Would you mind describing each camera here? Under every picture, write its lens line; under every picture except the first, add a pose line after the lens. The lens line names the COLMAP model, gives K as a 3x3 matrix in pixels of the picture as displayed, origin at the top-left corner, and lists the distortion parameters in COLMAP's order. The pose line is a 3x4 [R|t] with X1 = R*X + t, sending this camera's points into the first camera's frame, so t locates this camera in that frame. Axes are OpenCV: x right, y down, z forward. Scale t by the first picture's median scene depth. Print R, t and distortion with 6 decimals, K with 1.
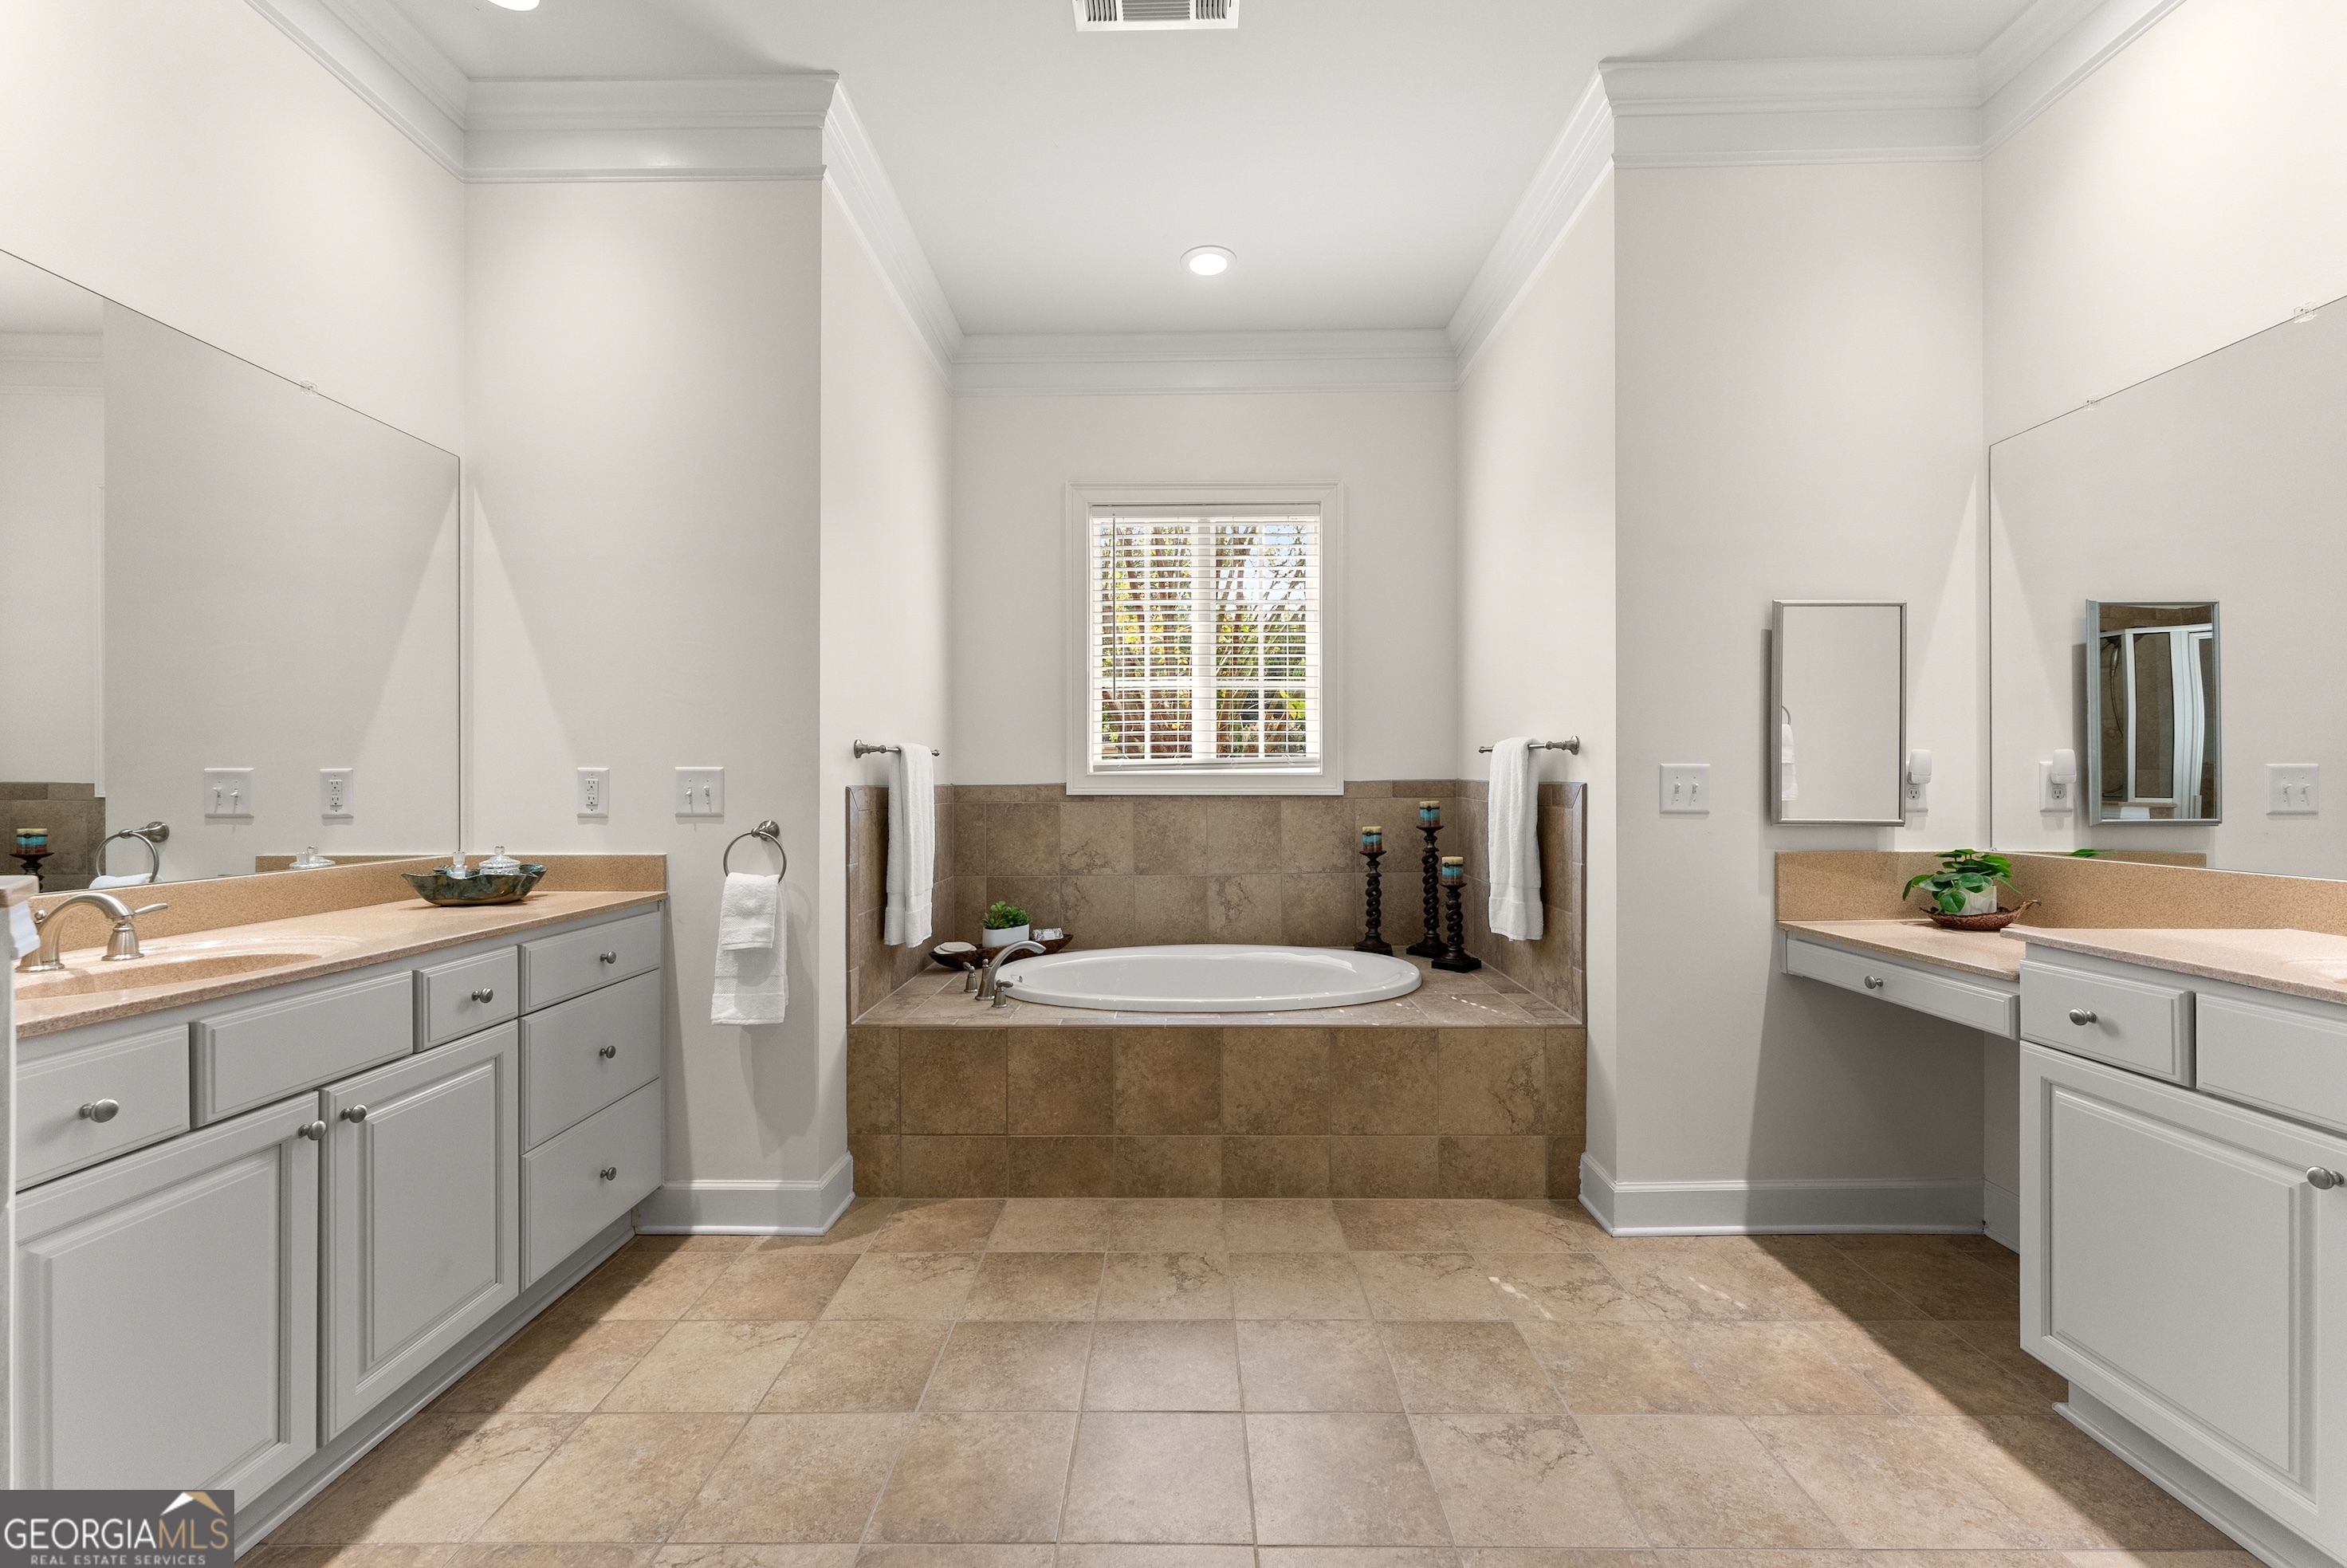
lens RADIAL K [[938.0, 0, 1185.3], [0, 938.0, 773.9], [0, 0, 1]] dist [0.000298, 0.000266]
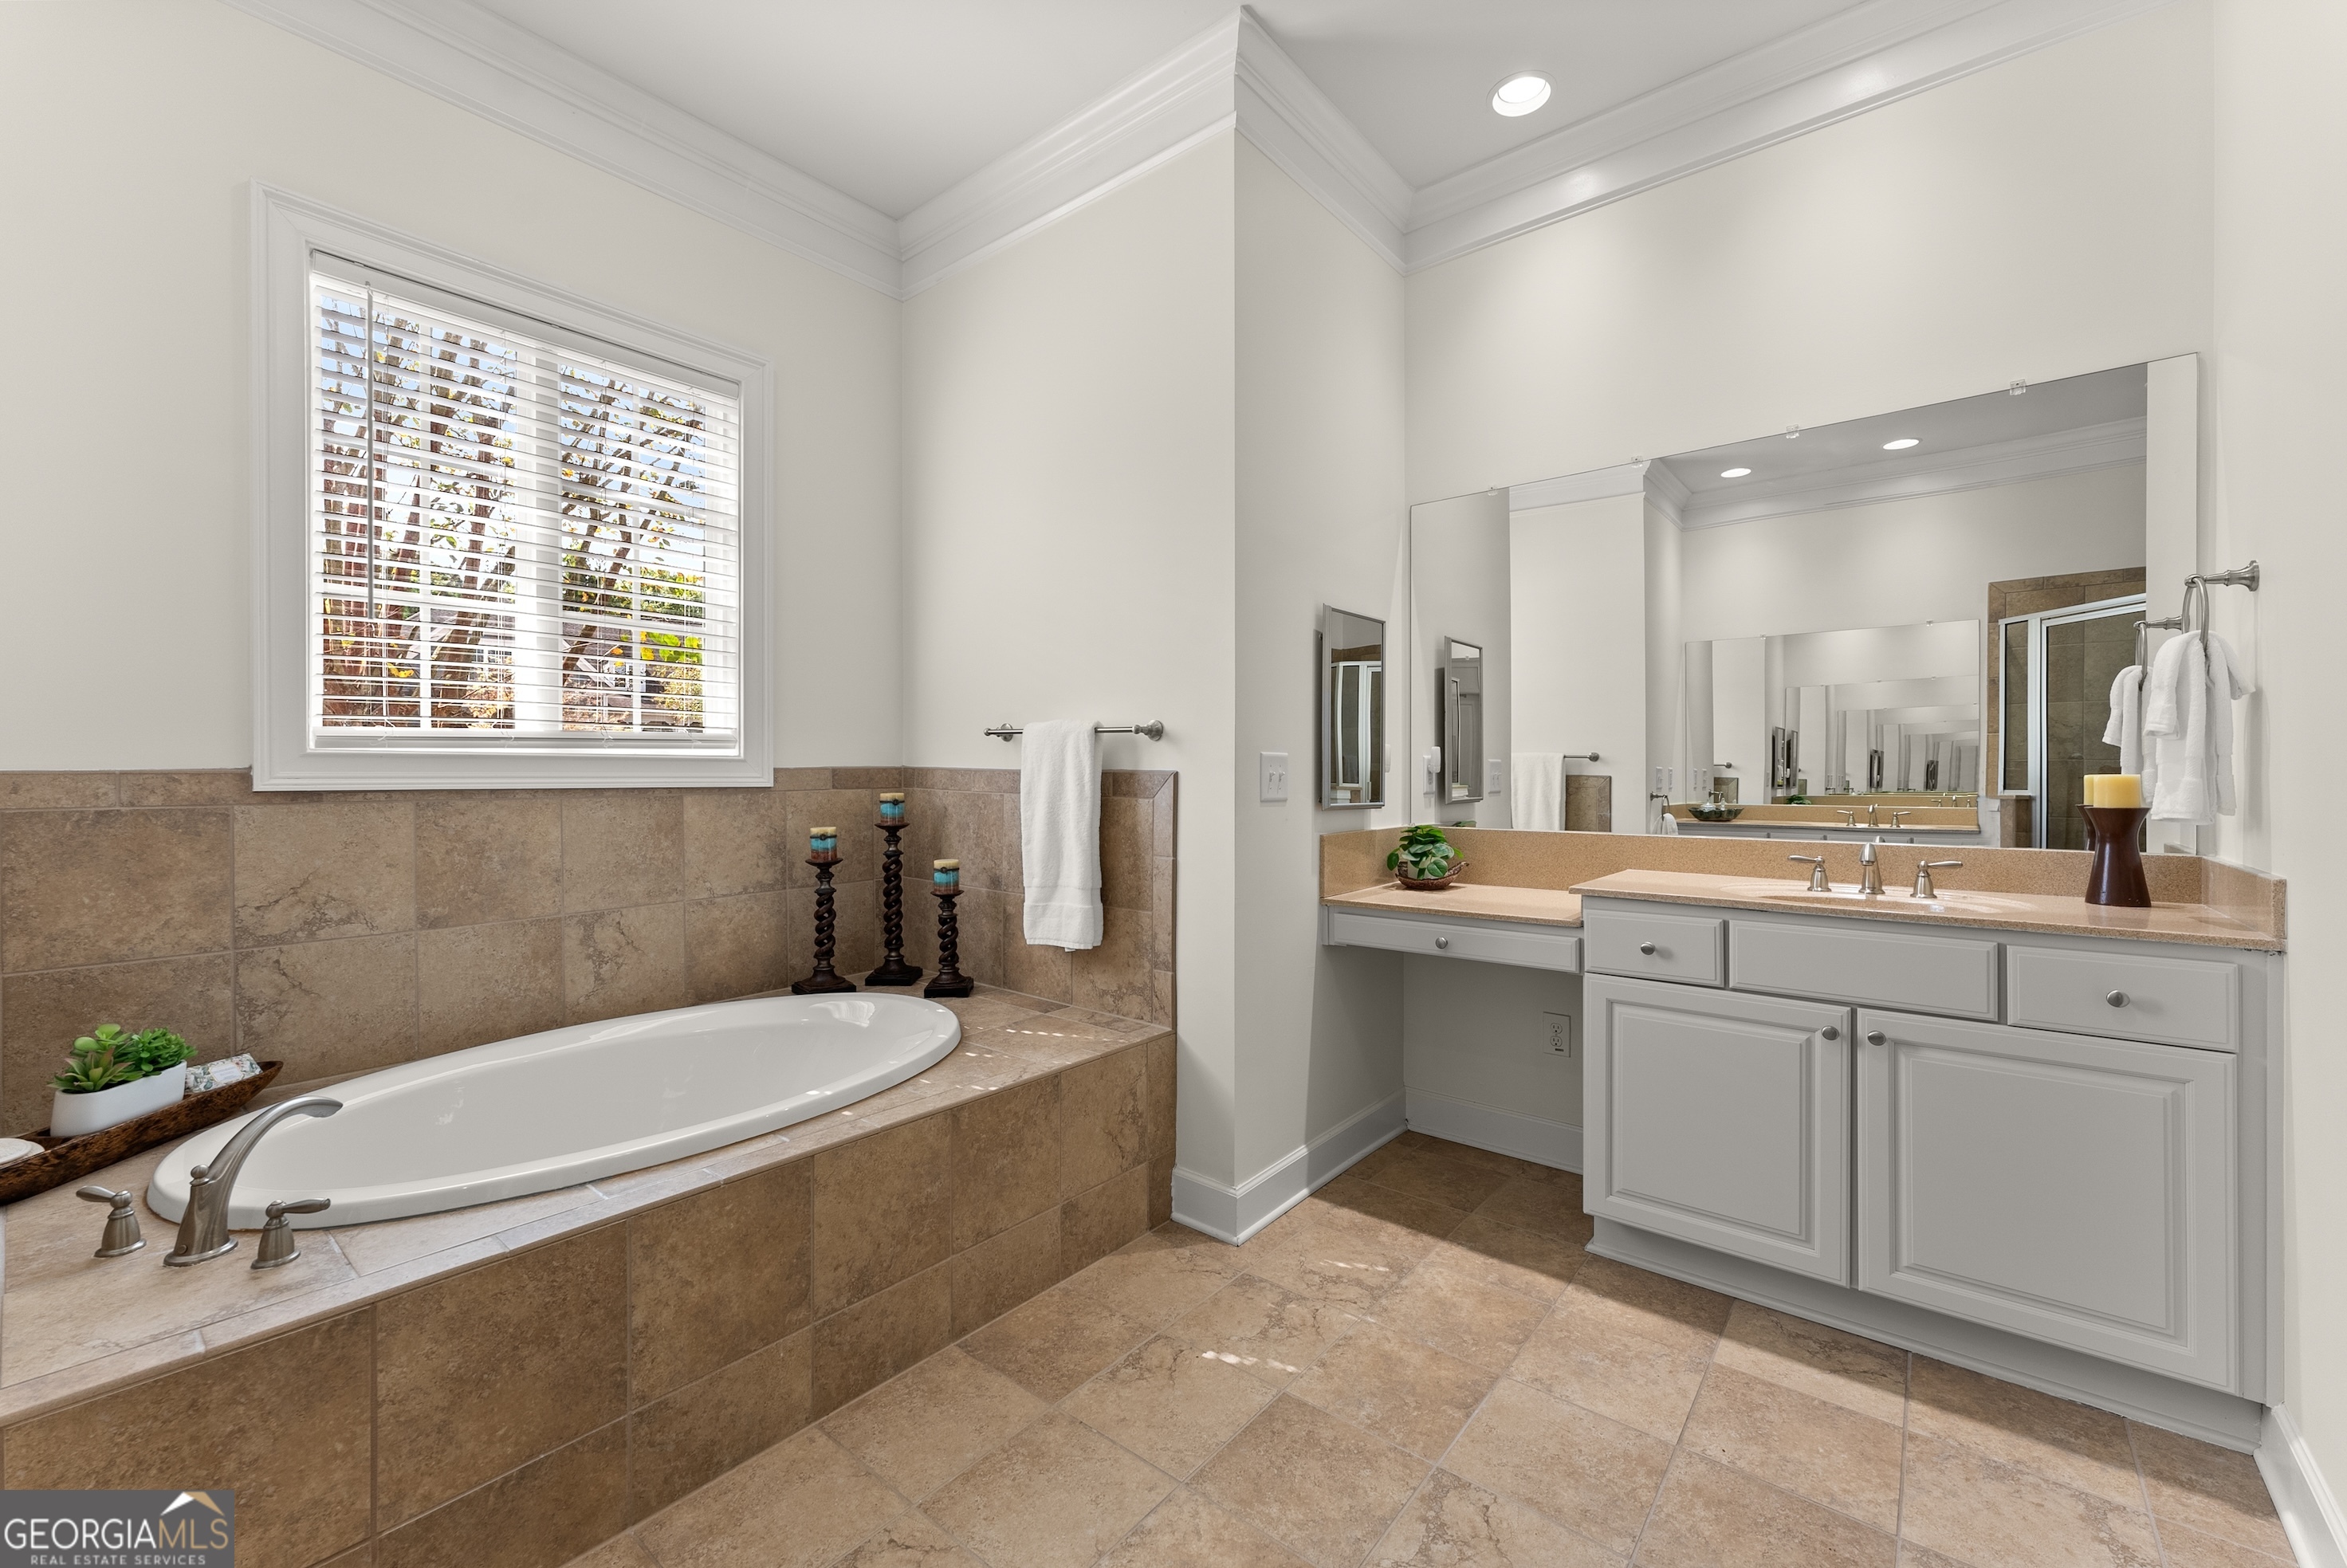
lens RADIAL K [[938.0, 0, 1176.8], [0, 938.0, 770.7], [0, 0, 1]] dist [0.000298, 0.000266]
pose [[0.631329, 0.004180, 0.775504, -0.298121], [-0.010297, 0.999943, 0.002993, 0.006418], [-0.775447, -0.009875, 0.631335, 0.410580]]
